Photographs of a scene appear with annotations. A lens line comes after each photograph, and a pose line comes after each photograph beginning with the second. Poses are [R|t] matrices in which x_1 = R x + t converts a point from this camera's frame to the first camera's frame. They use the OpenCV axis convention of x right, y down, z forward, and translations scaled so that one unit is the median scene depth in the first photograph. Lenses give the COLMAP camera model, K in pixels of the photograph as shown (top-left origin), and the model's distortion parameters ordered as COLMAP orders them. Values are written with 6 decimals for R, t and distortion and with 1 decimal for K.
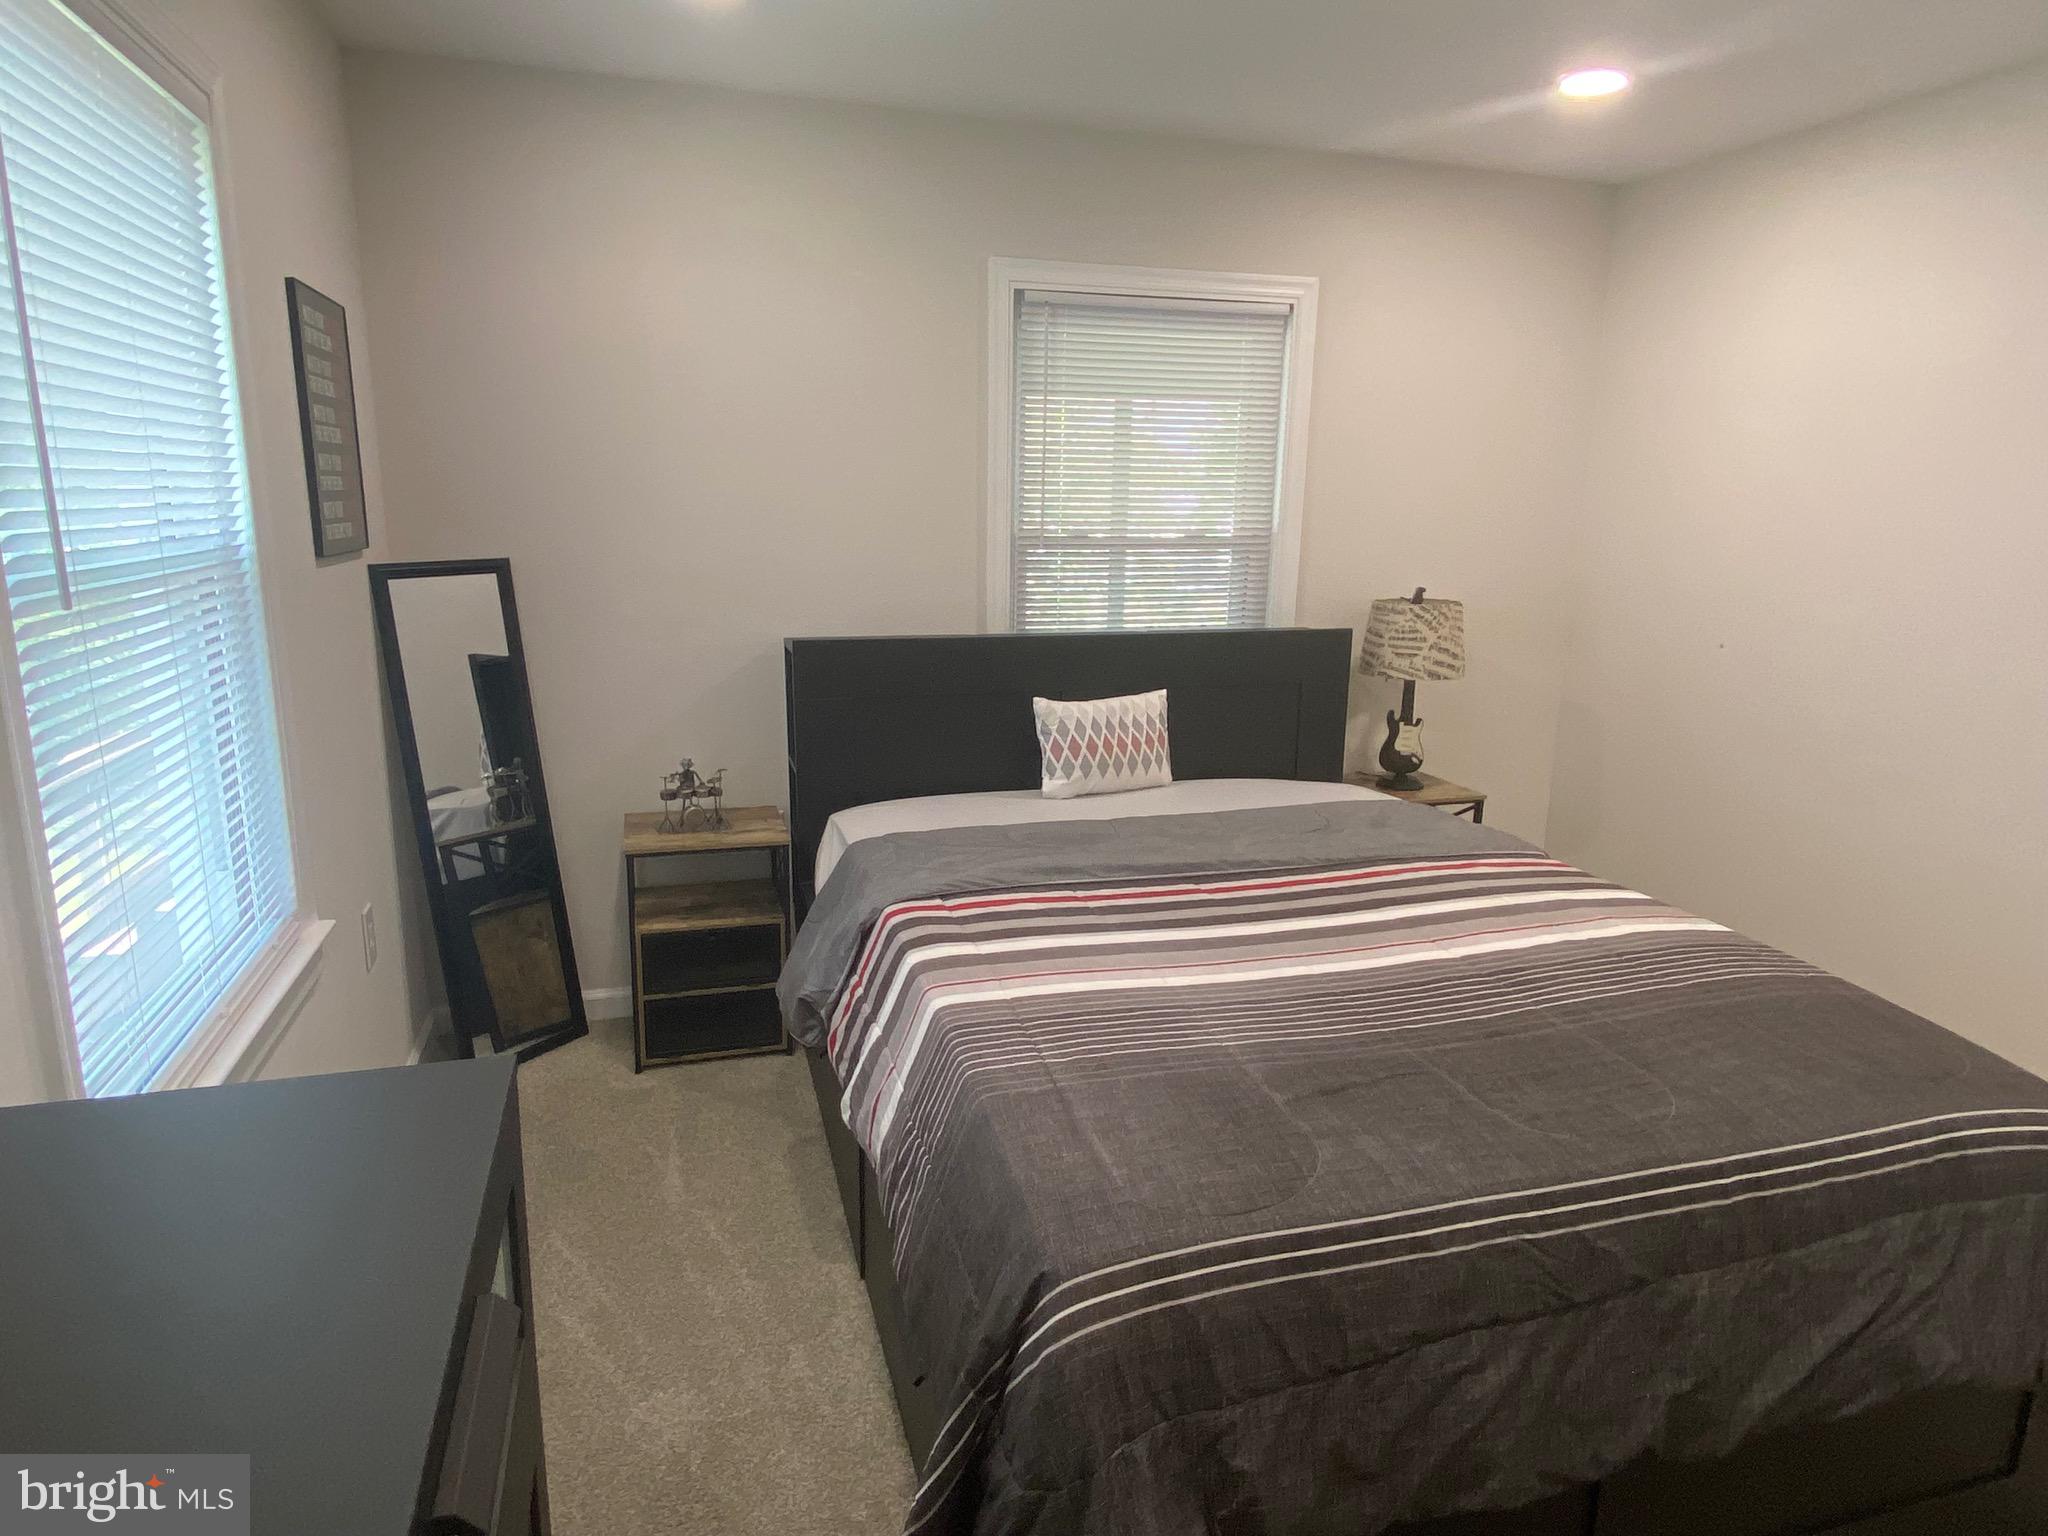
lens RADIAL K [[1213.4, 0, 1024.0], [0, 1213.4, 768.0], [0, 0, 1]] dist [0.039135, -0.042137]
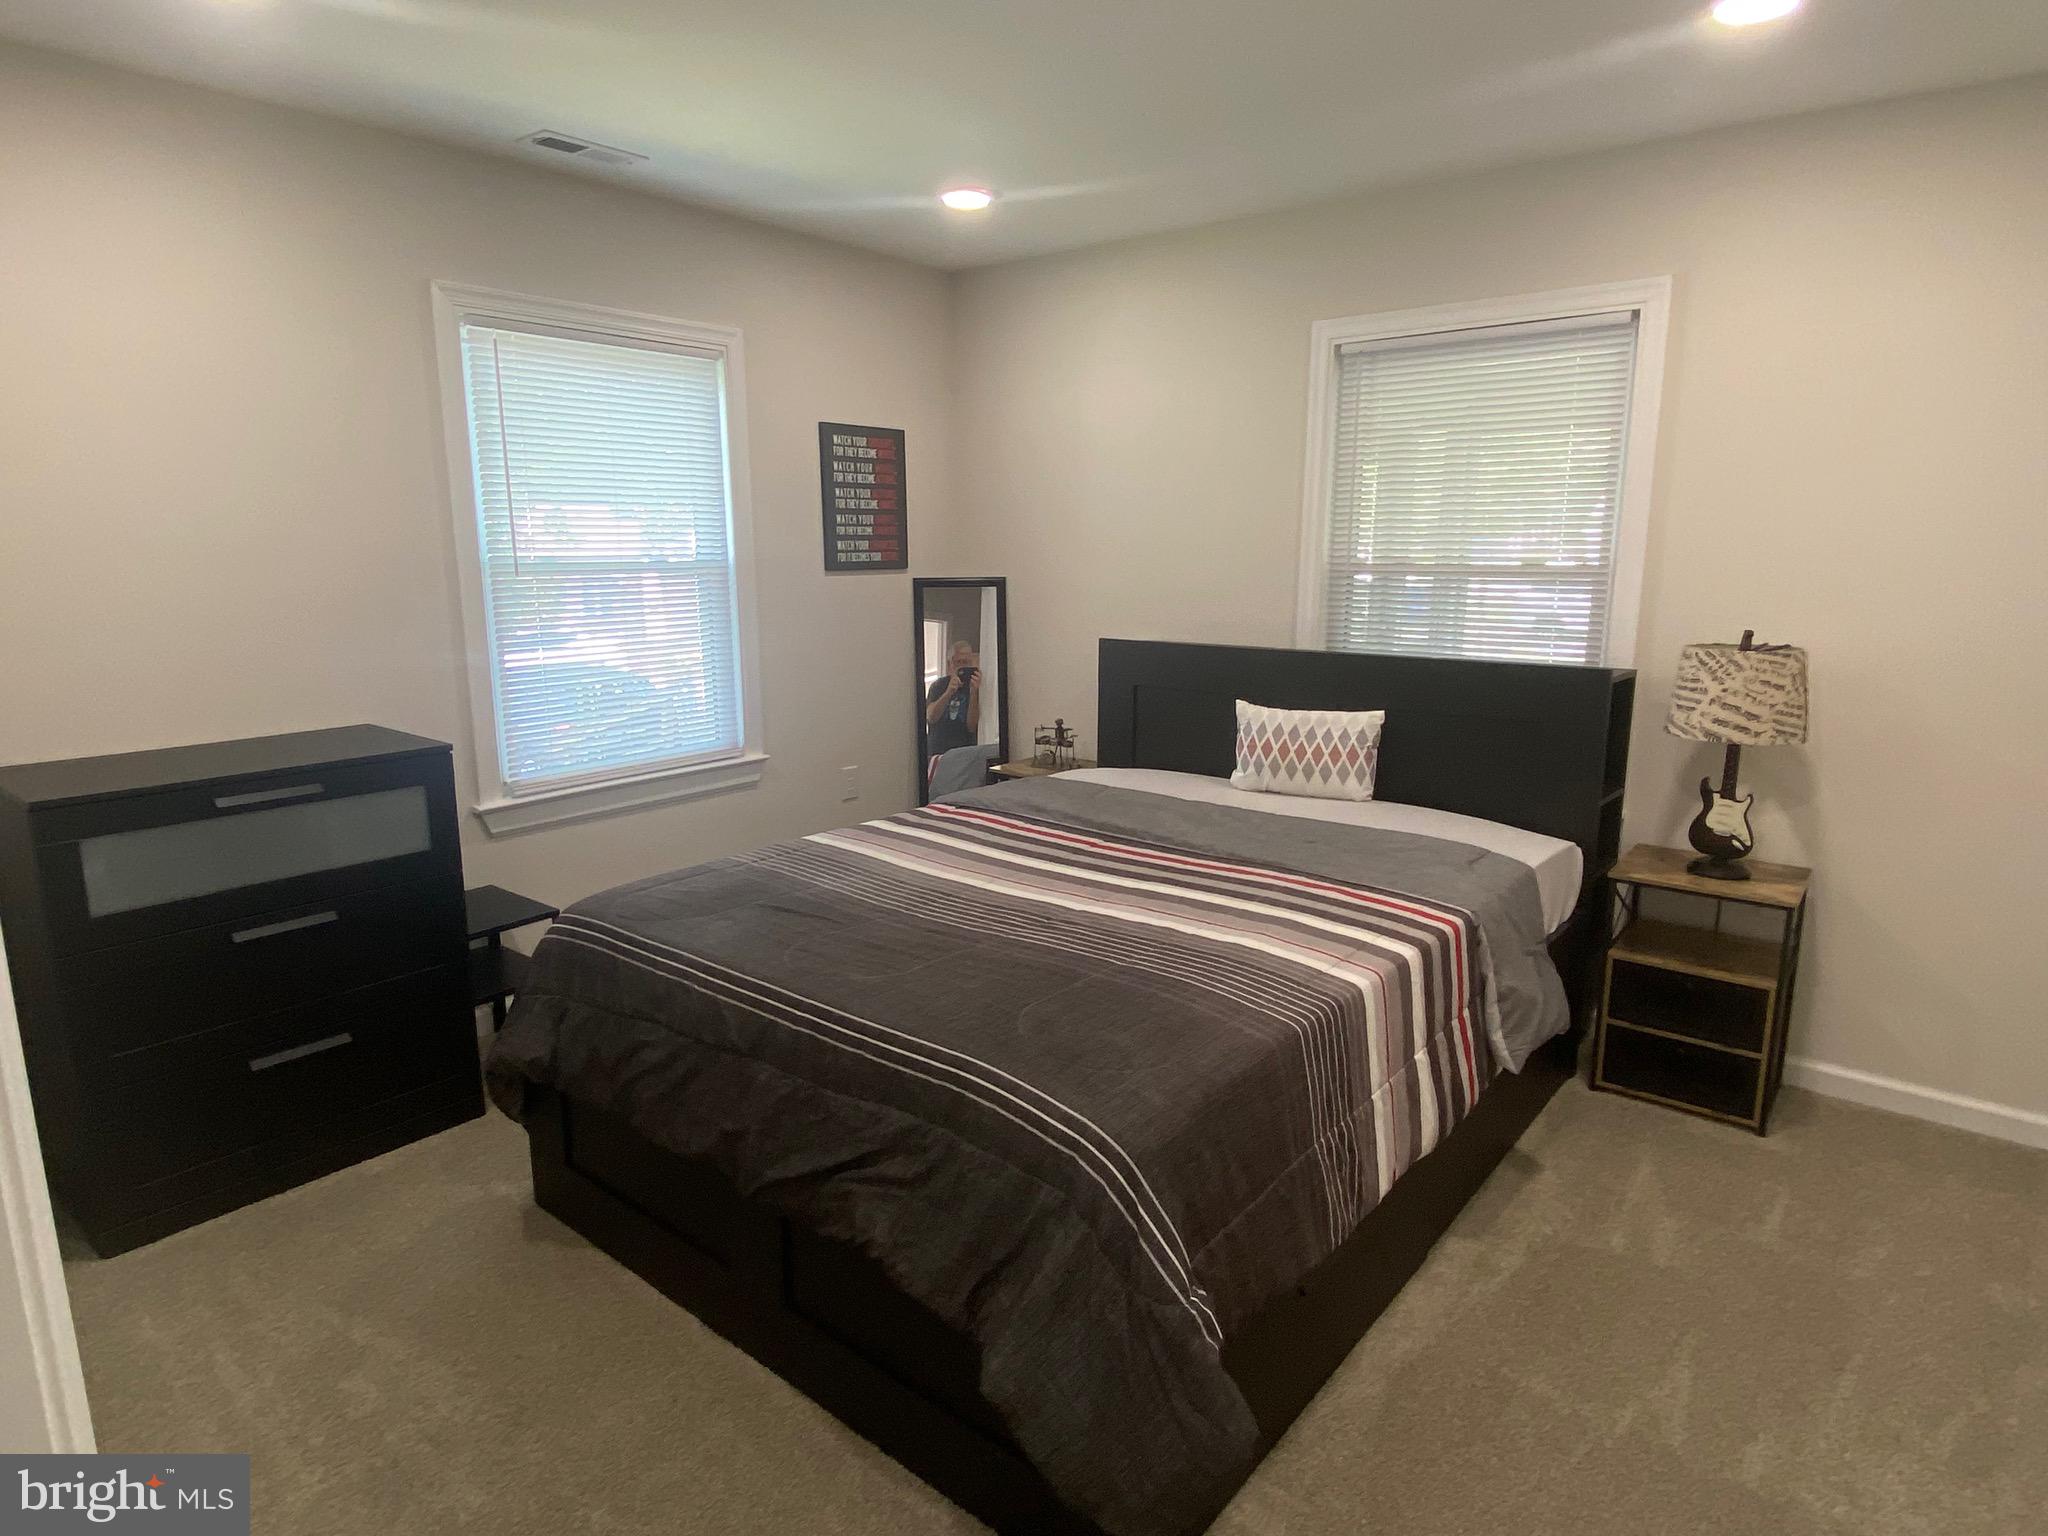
lens RADIAL K [[1171.2, 0, 1024.0], [0, 1171.2, 768.0], [0, 0, 1]] dist [-0.003290, -0.002170]
pose [[0.554892, 0.146129, -0.818988, 0.782756], [-0.173117, 0.983184, 0.058133, -0.022349], [0.813711, 0.109523, 0.570858, 0.193799]]
